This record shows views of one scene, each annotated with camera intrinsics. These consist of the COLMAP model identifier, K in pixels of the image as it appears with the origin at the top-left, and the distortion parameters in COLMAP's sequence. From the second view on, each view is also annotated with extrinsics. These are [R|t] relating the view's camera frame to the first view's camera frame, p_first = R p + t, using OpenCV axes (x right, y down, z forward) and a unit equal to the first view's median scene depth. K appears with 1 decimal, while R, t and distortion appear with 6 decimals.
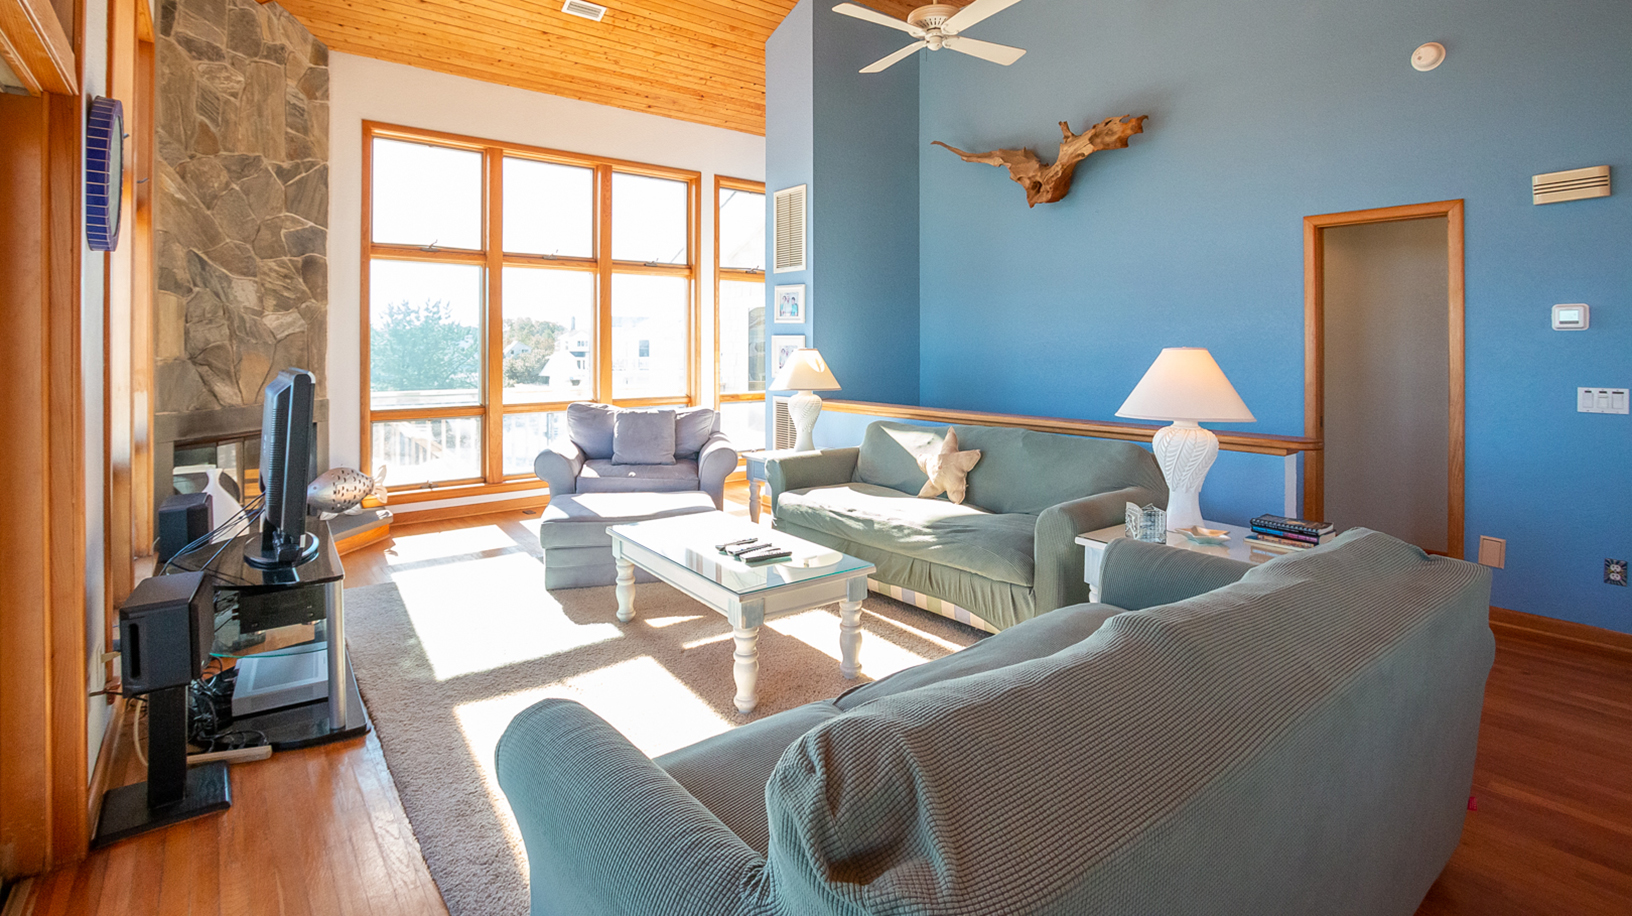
lens RADIAL K [[766.3, 0, 809.4], [0, 766.3, 446.3], [0, 0, 1]] dist [-0.013517, 0.000236]
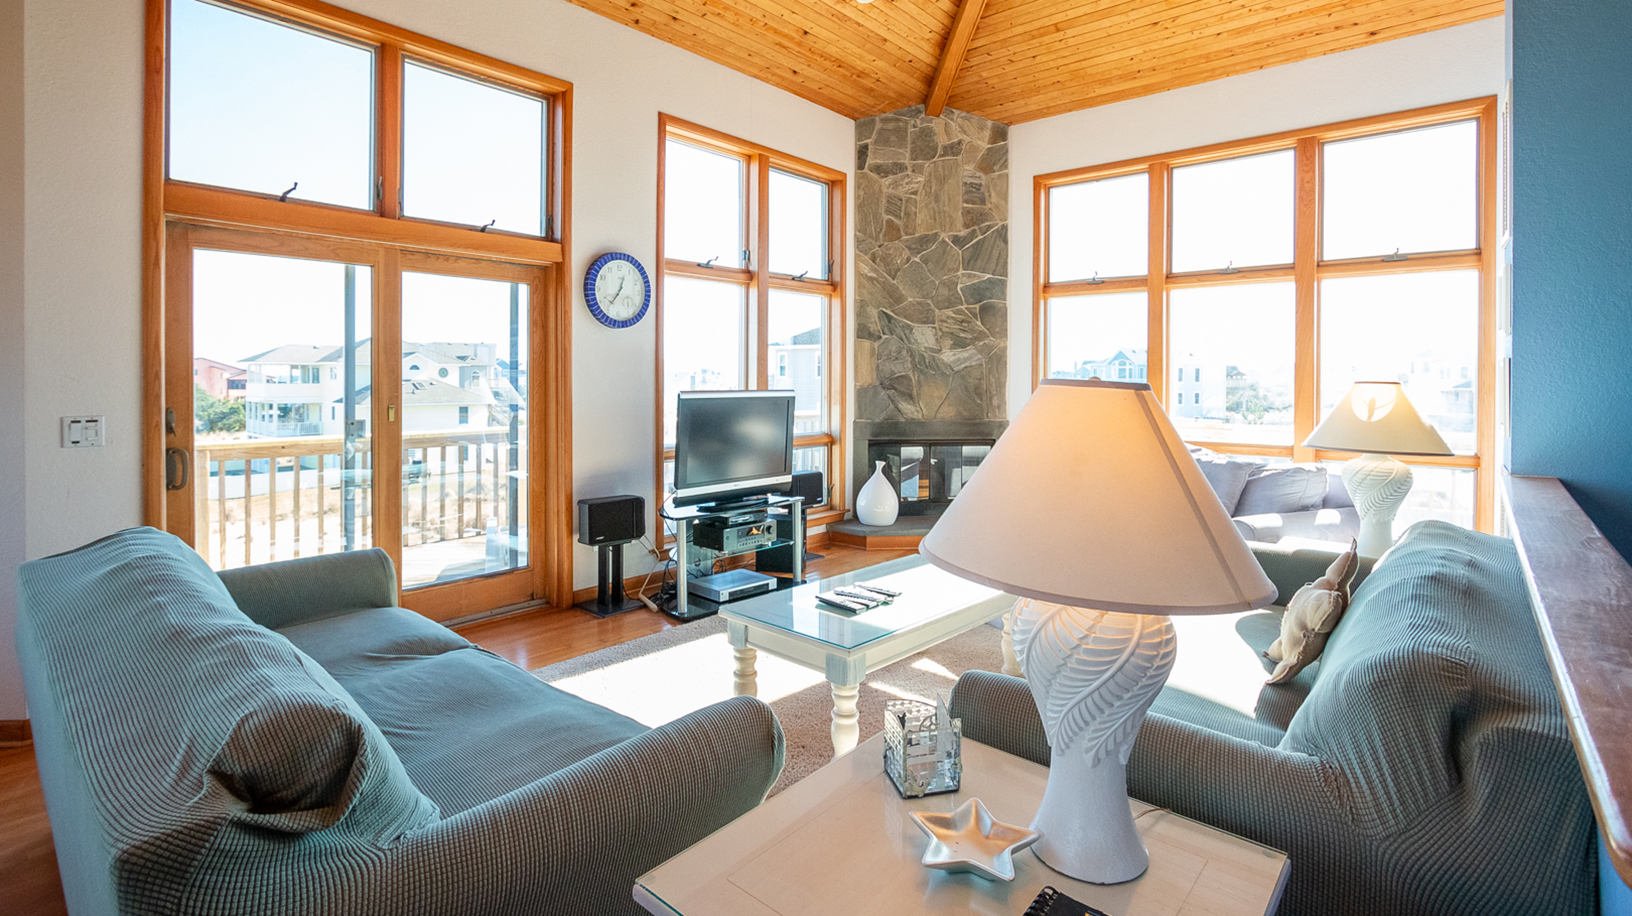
lens RADIAL K [[766.3, 0, 808.0], [0, 766.3, 461.3], [0, 0, 1]] dist [-0.013517, 0.000236]
pose [[0.181575, 0.104646, -0.977793, 0.543605], [-0.128702, 0.988298, 0.081871, -0.064780], [0.974919, 0.110978, 0.192918, 0.536302]]
